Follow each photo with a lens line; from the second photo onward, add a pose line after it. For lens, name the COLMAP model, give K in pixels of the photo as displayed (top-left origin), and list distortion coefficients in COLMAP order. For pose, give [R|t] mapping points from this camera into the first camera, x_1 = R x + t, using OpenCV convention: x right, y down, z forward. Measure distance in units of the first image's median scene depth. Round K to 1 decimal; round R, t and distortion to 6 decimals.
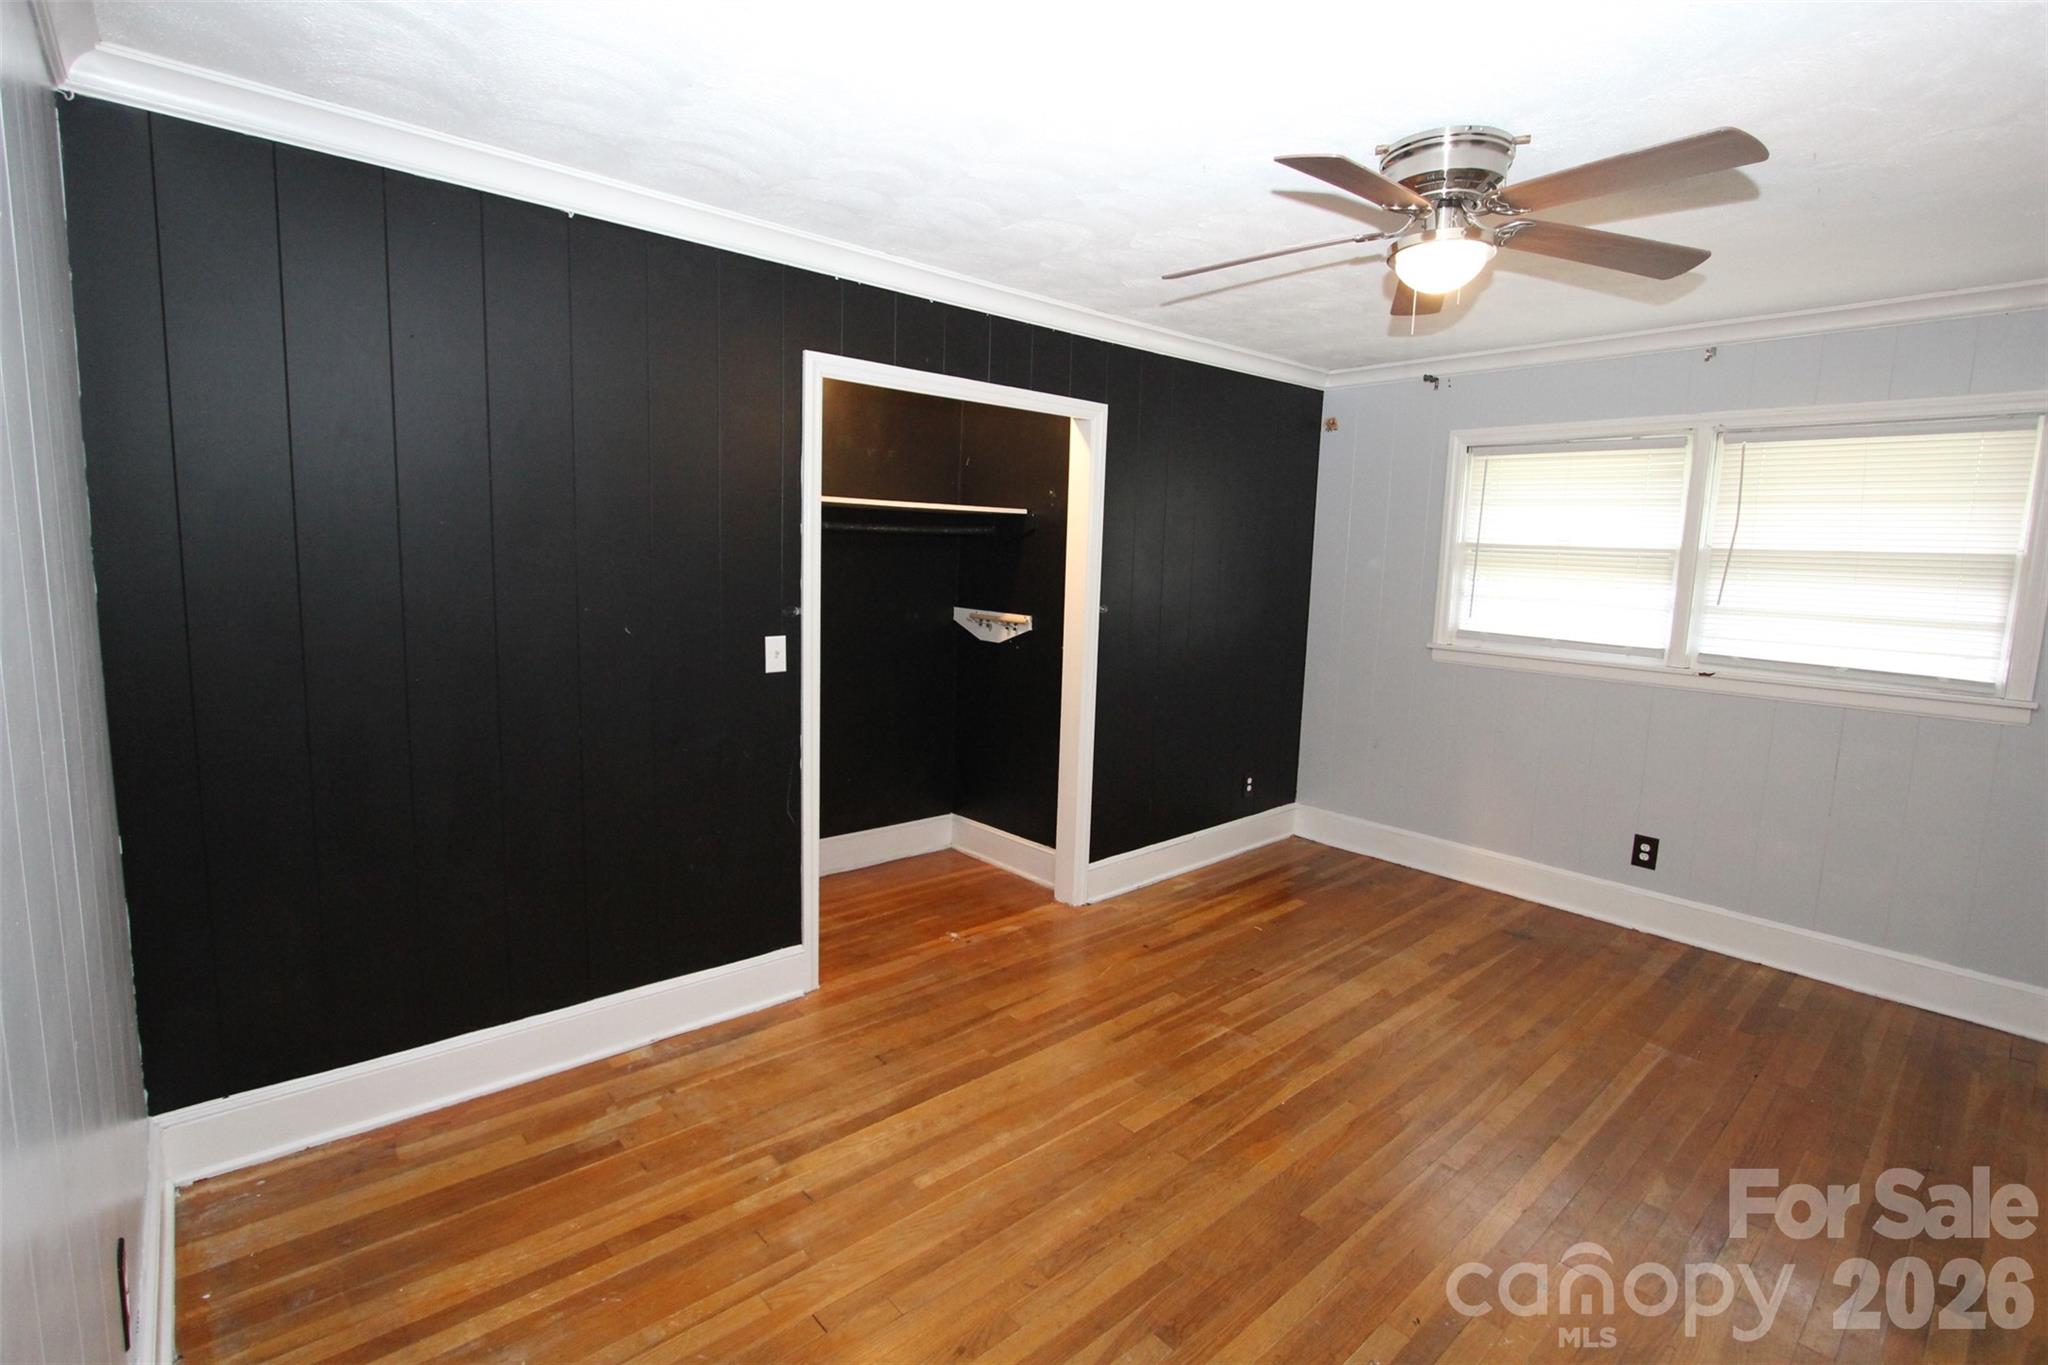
lens RADIAL K [[944.7, 0, 1034.3], [0, 944.7, 677.8], [0, 0, 1]] dist [-0.016014, 0.000285]
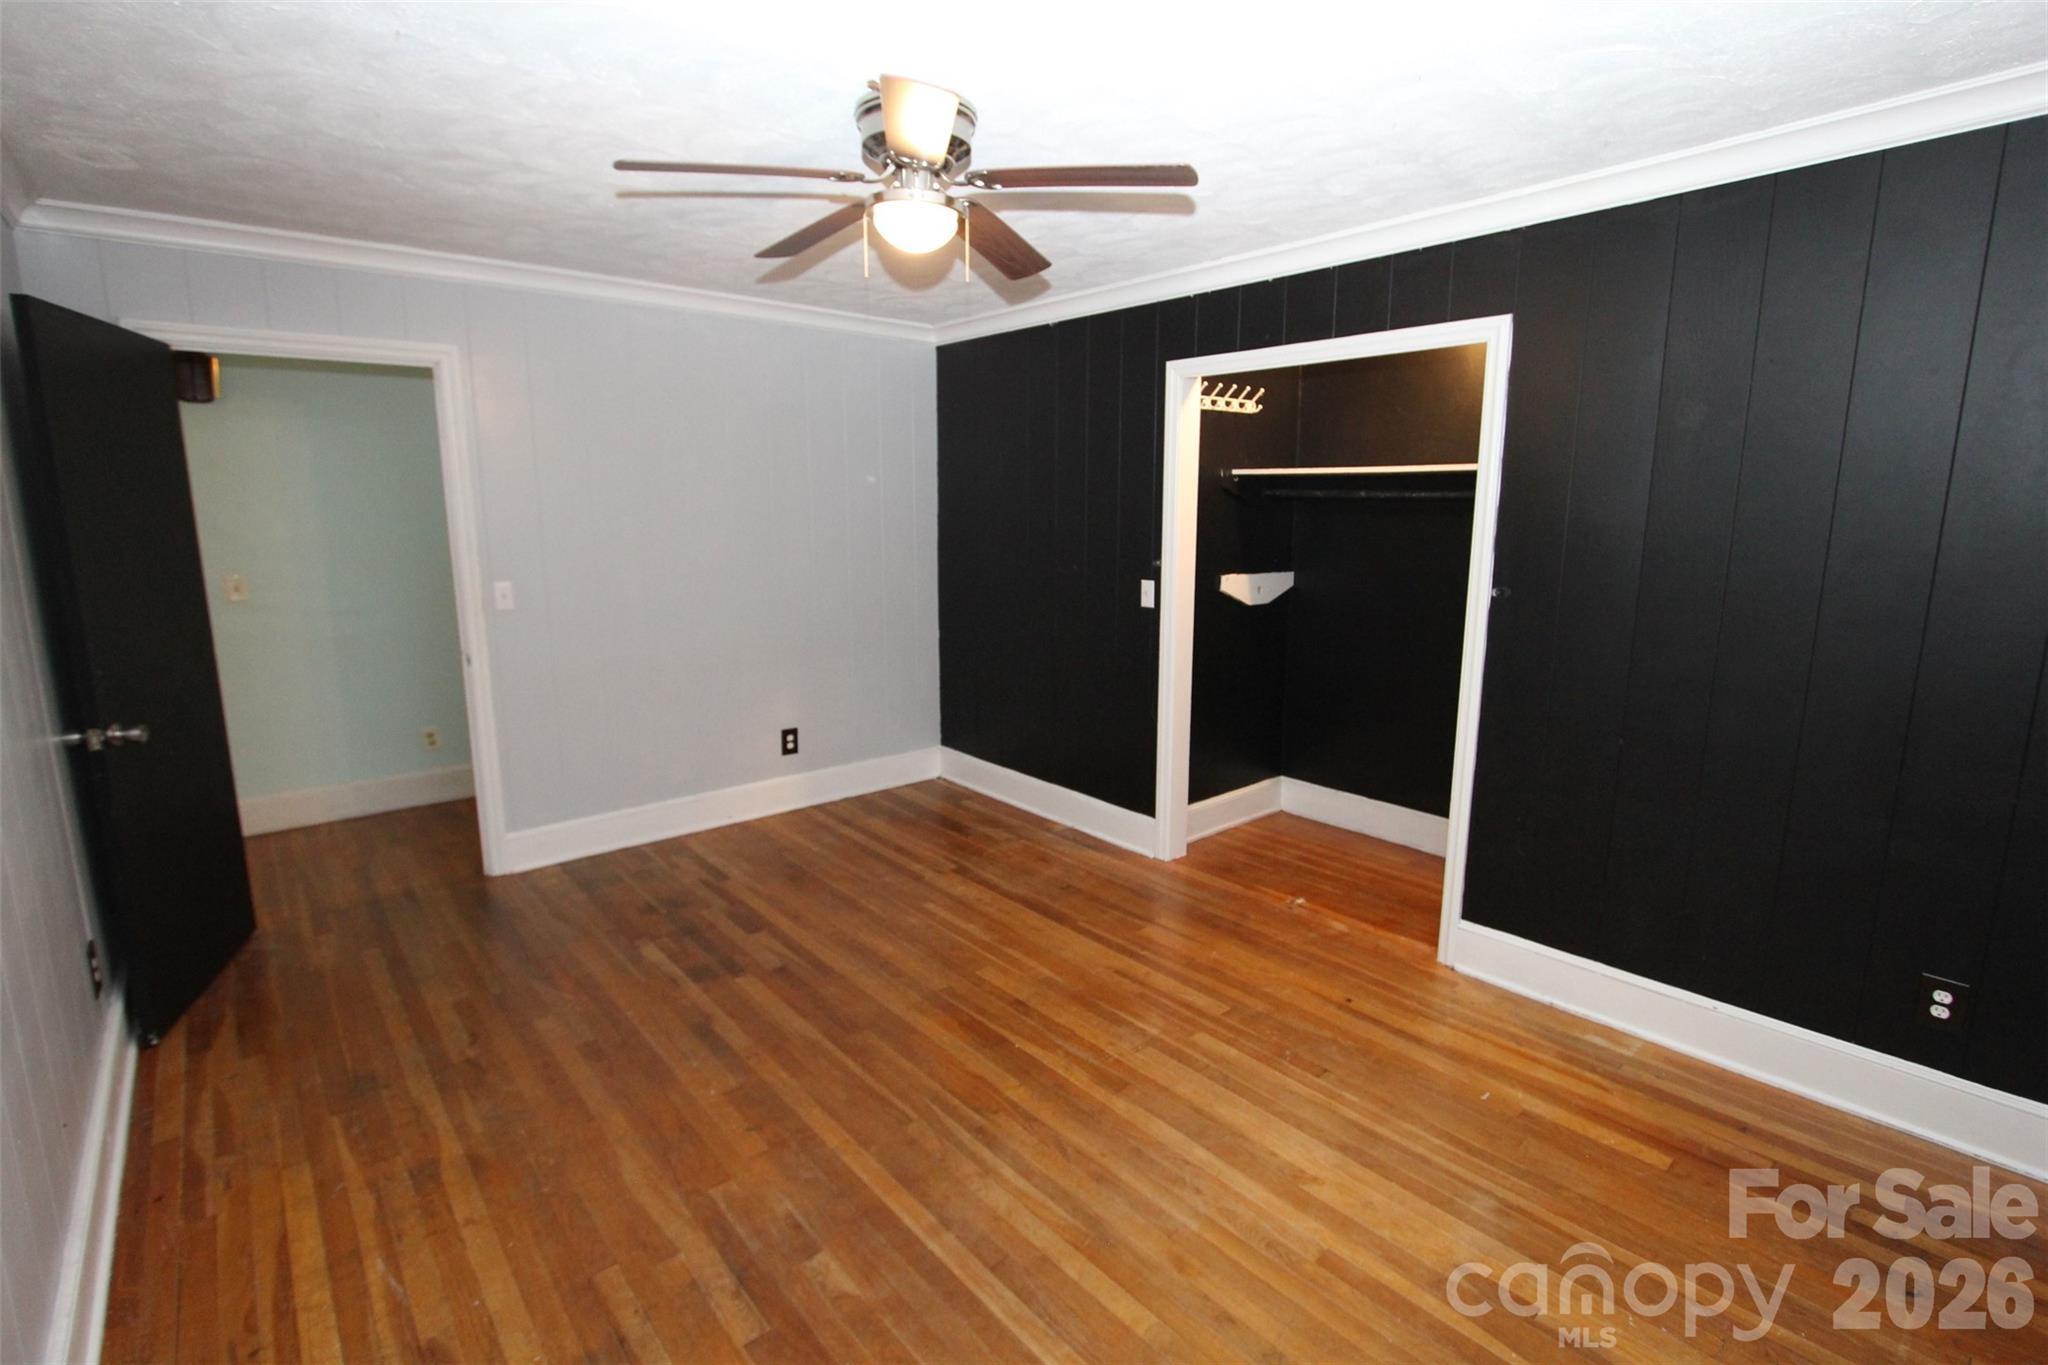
lens RADIAL K [[944.7, 0, 1034.0], [0, 944.7, 680.6], [0, 0, 1]] dist [-0.016014, 0.000285]
pose [[-0.013437, 0.155534, -0.987739, 1.112130], [-0.135300, 0.978460, 0.155914, -0.095462], [0.990714, 0.135736, 0.007897, 0.866261]]
